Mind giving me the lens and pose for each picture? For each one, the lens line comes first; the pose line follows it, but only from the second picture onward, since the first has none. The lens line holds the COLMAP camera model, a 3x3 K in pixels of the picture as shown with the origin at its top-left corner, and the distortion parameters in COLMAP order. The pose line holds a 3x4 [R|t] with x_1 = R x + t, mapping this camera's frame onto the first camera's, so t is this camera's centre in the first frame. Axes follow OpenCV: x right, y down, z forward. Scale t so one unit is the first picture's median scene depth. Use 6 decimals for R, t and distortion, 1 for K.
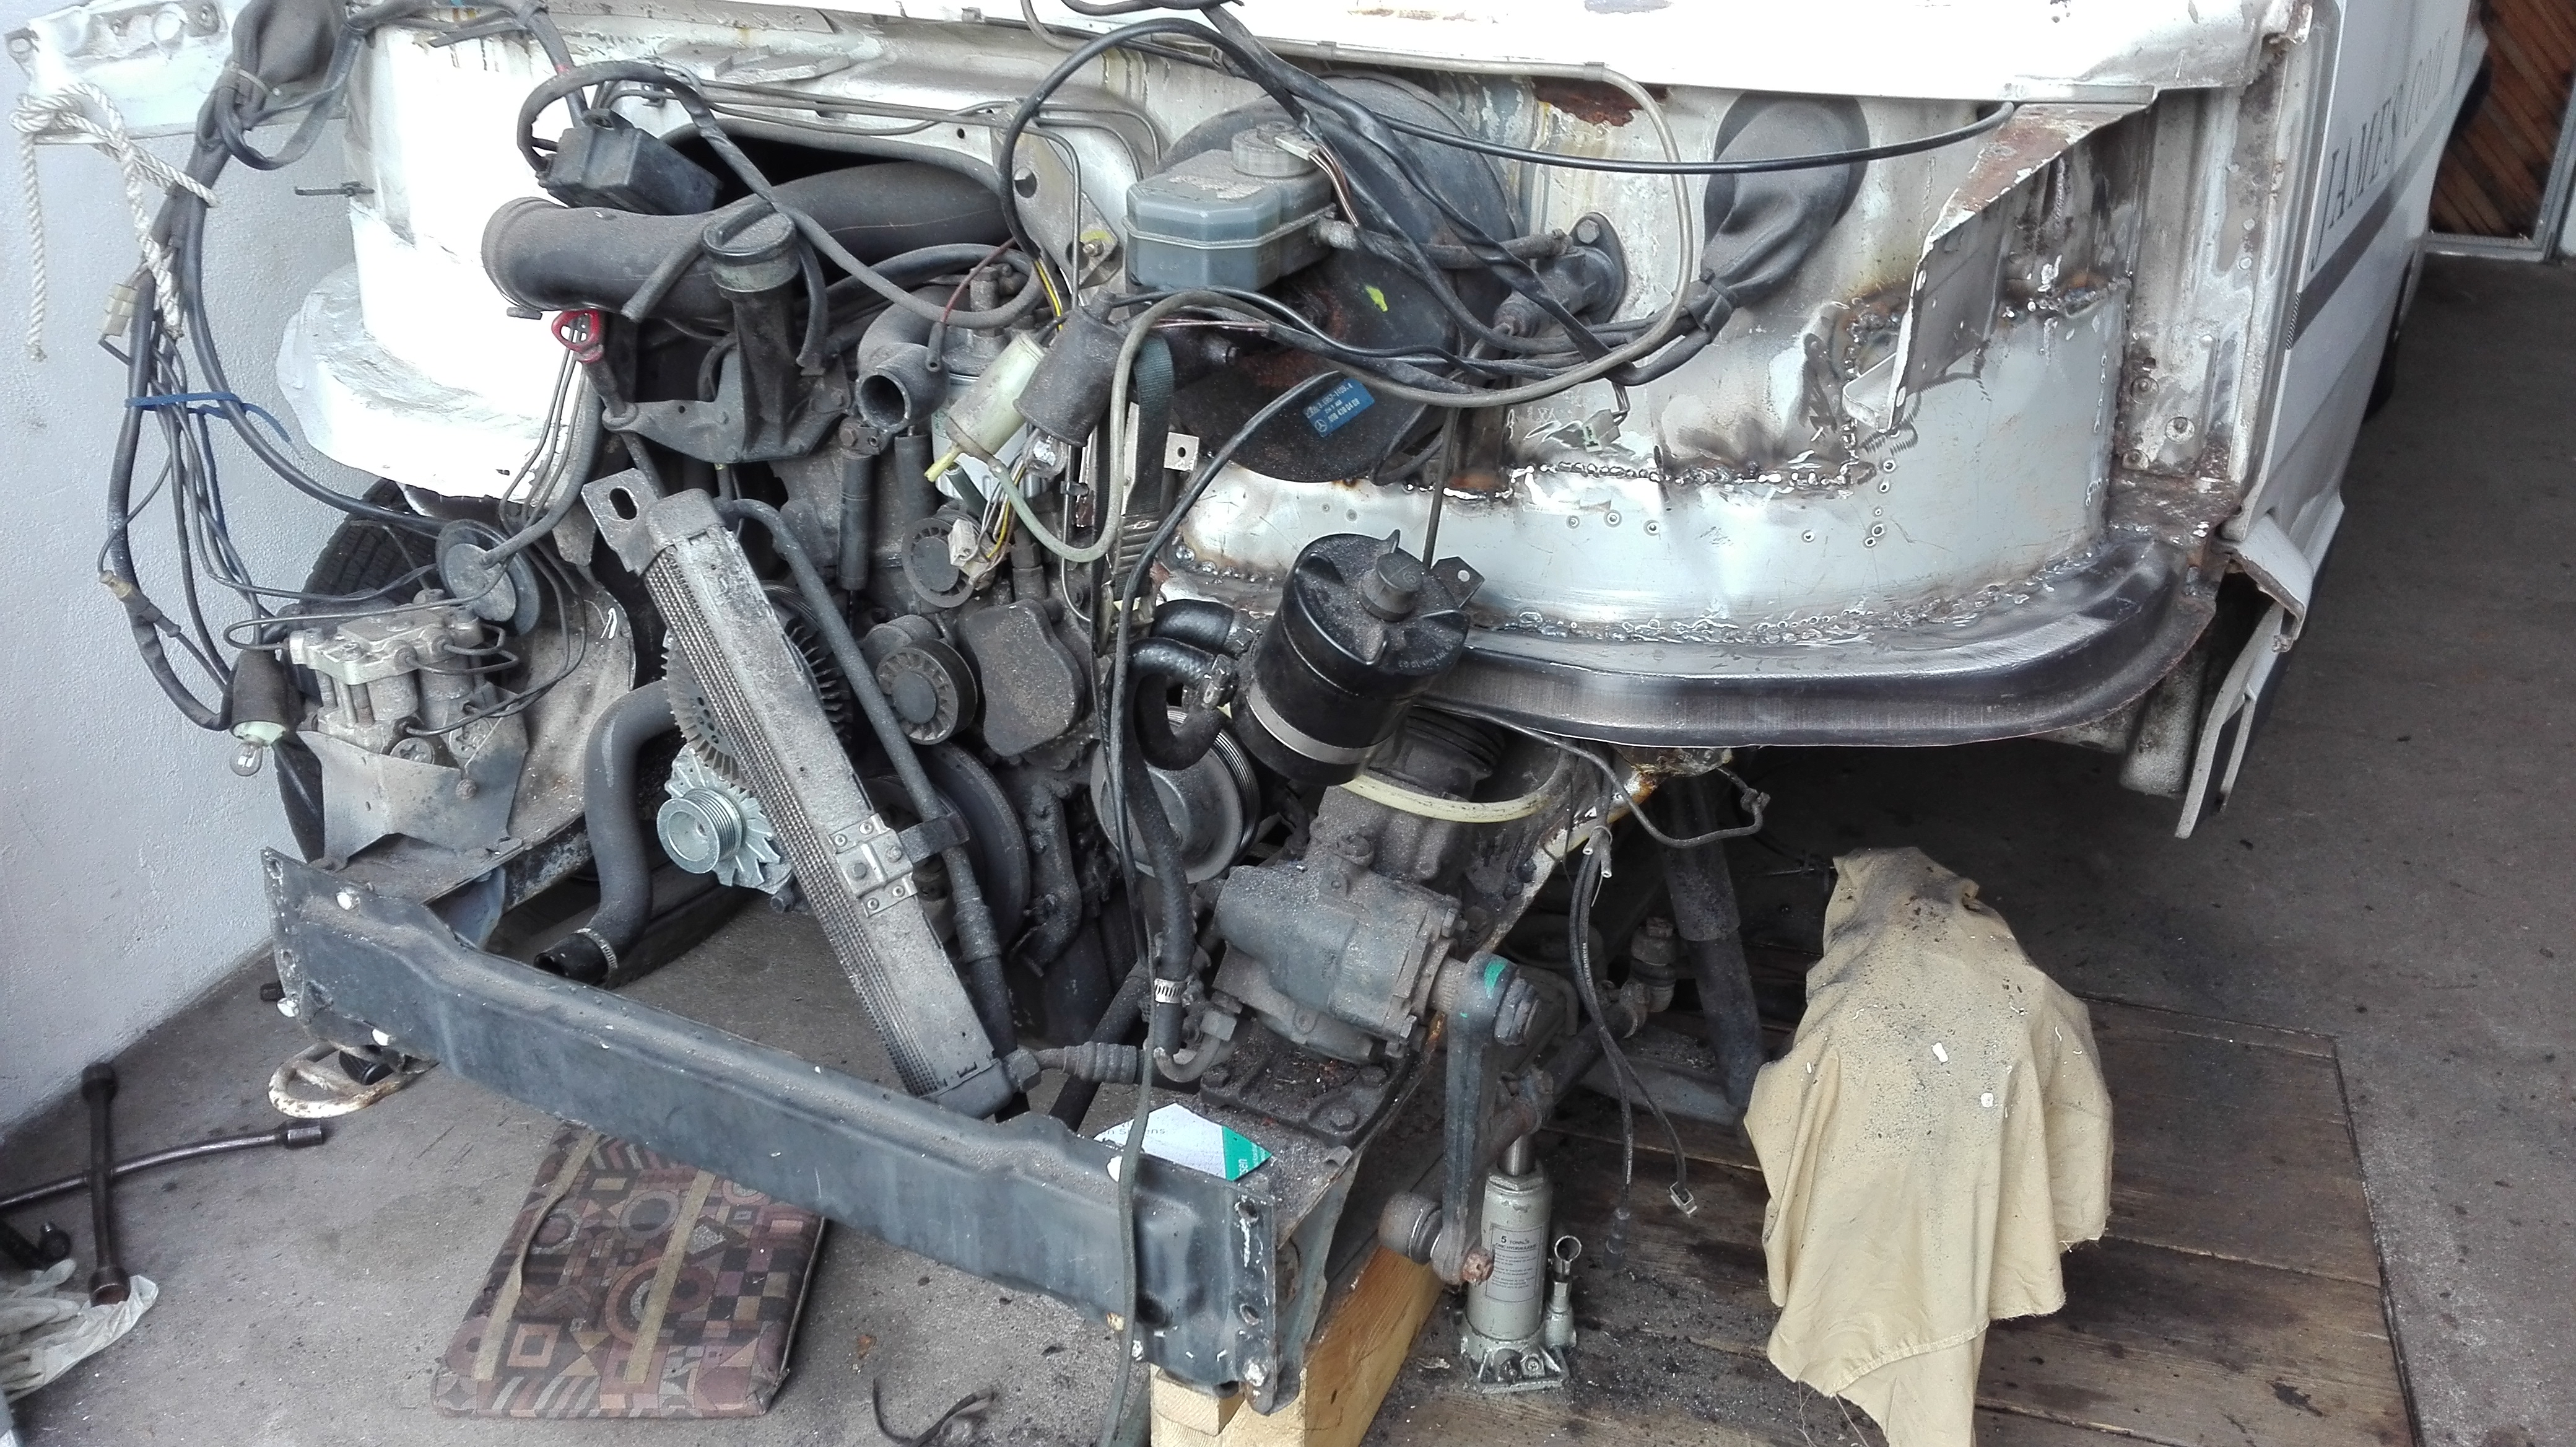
lens RADIAL K [[2170.2, 0, 1288.0], [0, 2170.2, 723.5], [0, 0, 1]] dist [0.075228, -0.166269]
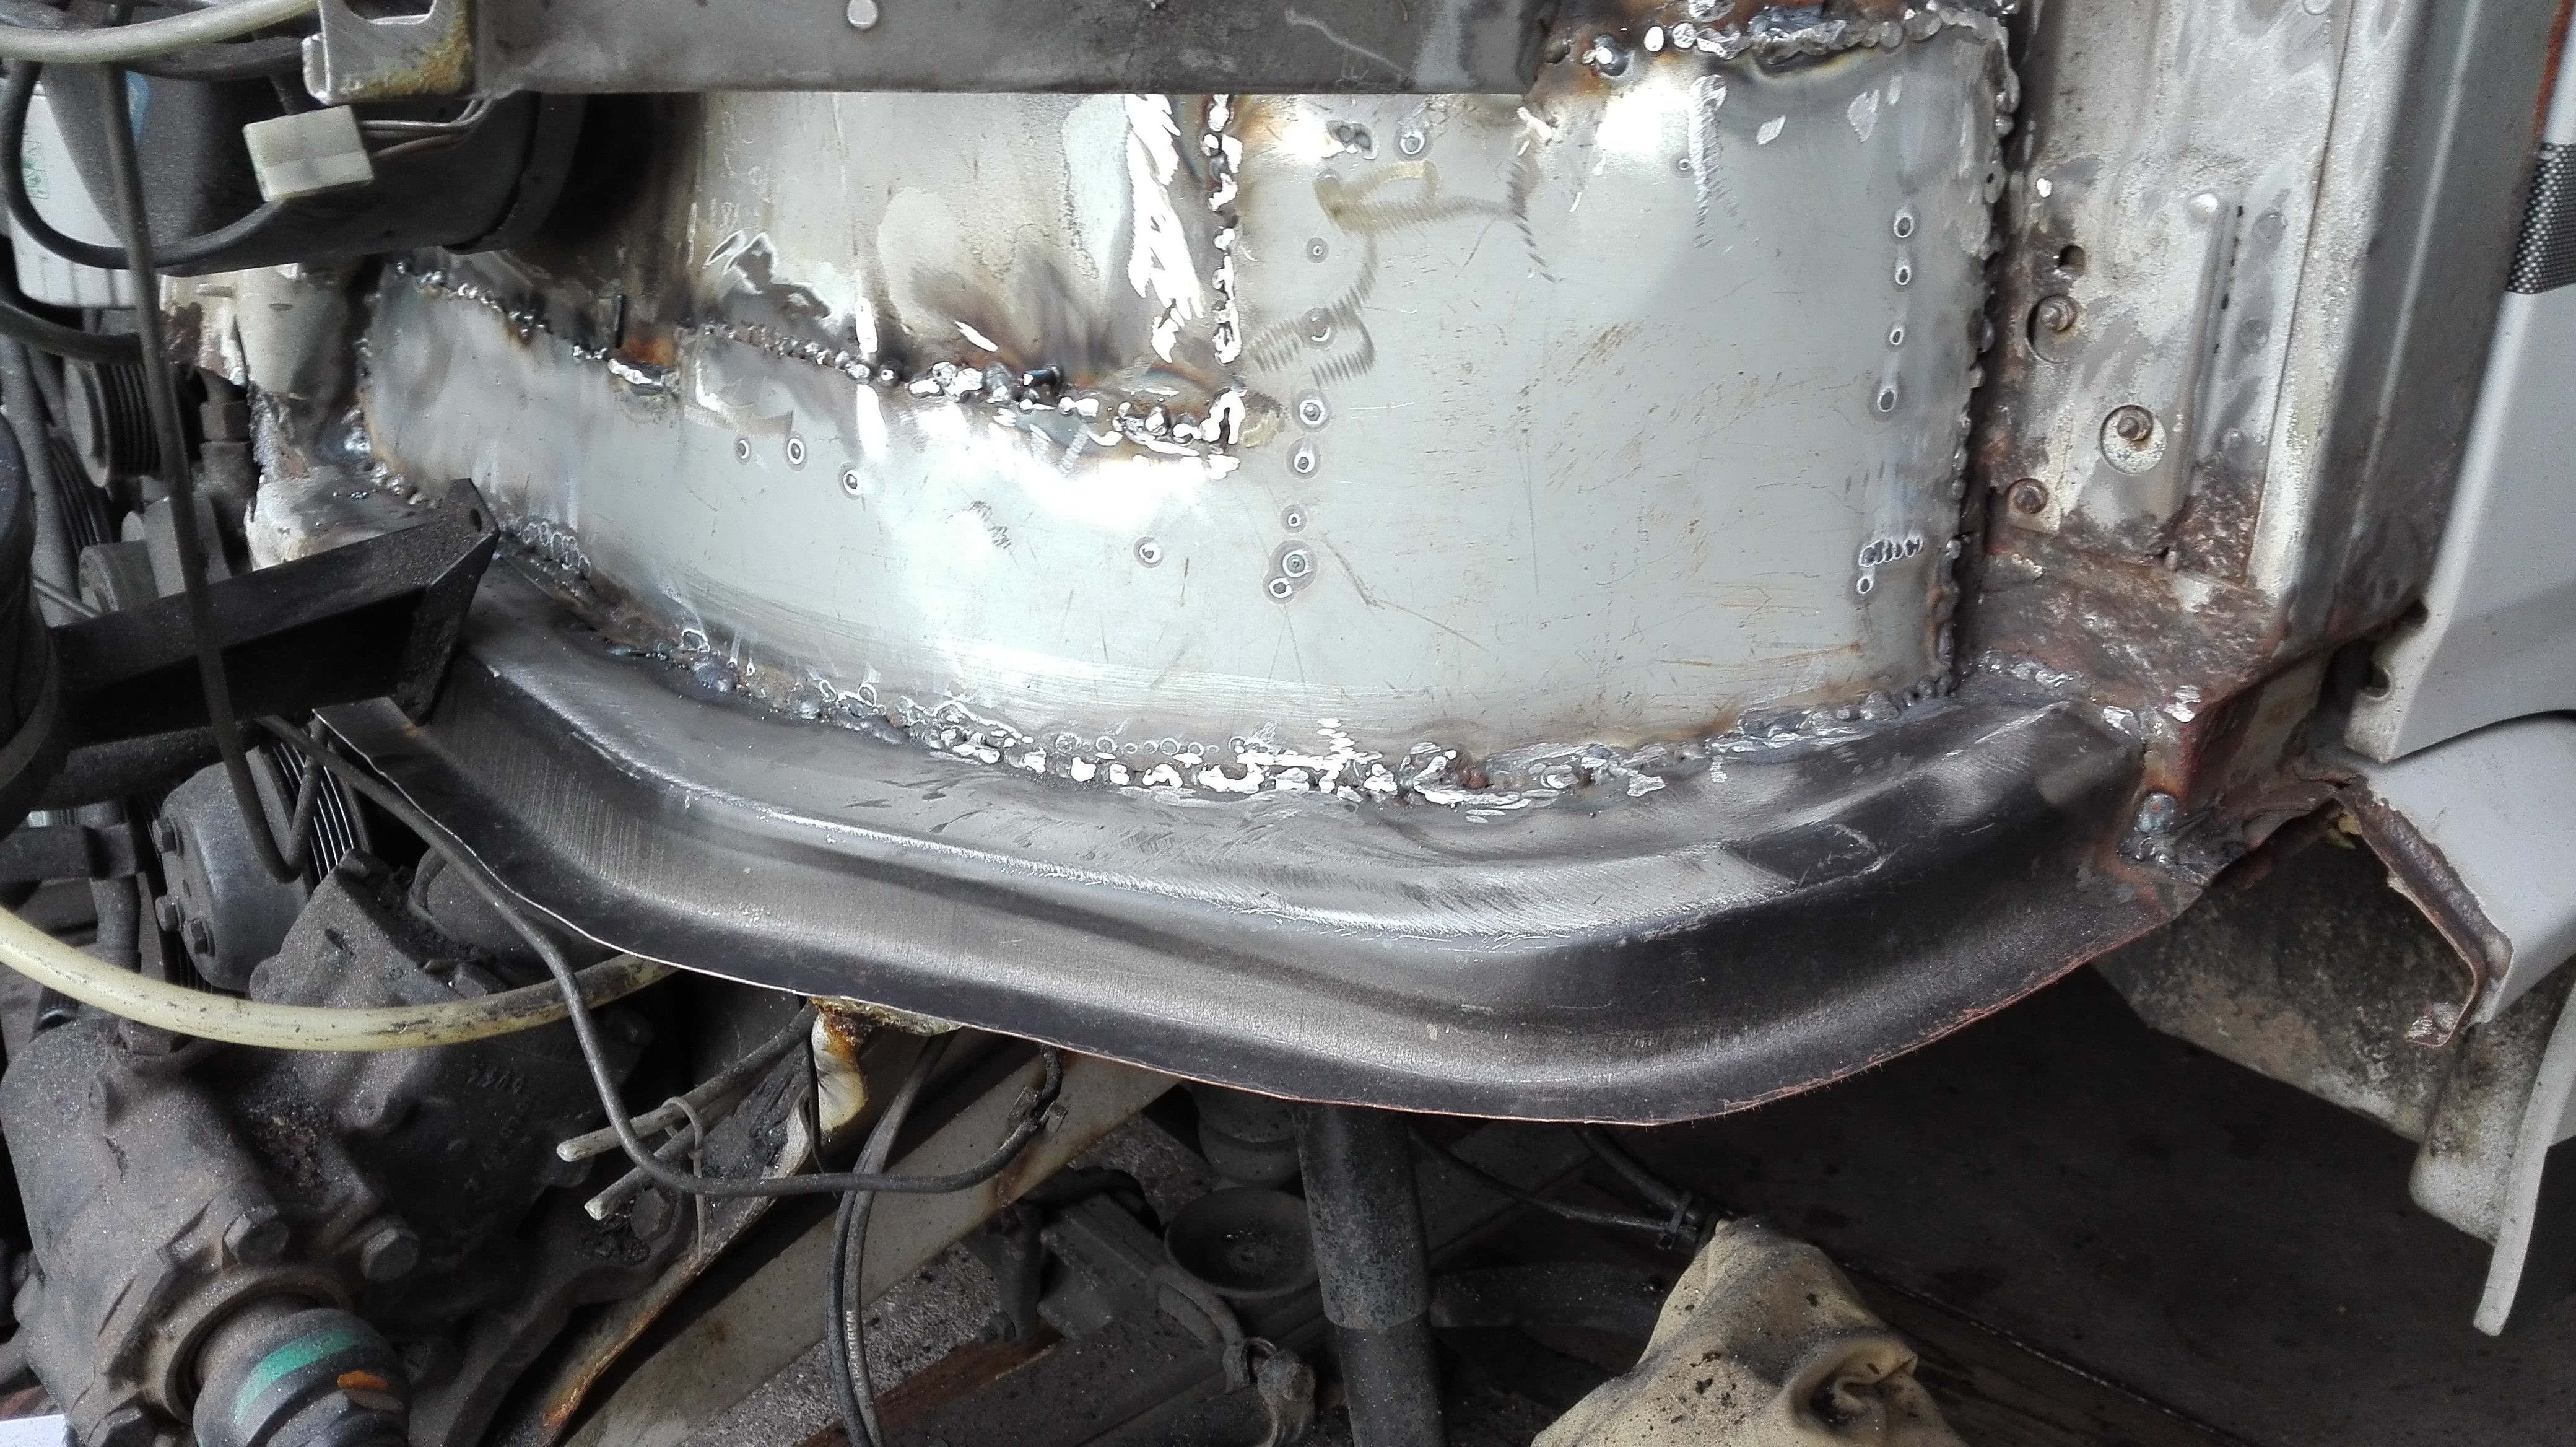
lens RADIAL K [[2164.9, 0, 1288.0], [0, 2164.9, 723.5], [0, 0, 1]] dist [0.093217, -0.197770]
pose [[0.932384, 0.178943, -0.314070, 0.403413], [-0.186285, 0.982473, 0.006743, -0.059280], [0.309772, 0.052220, 0.949376, 0.589733]]
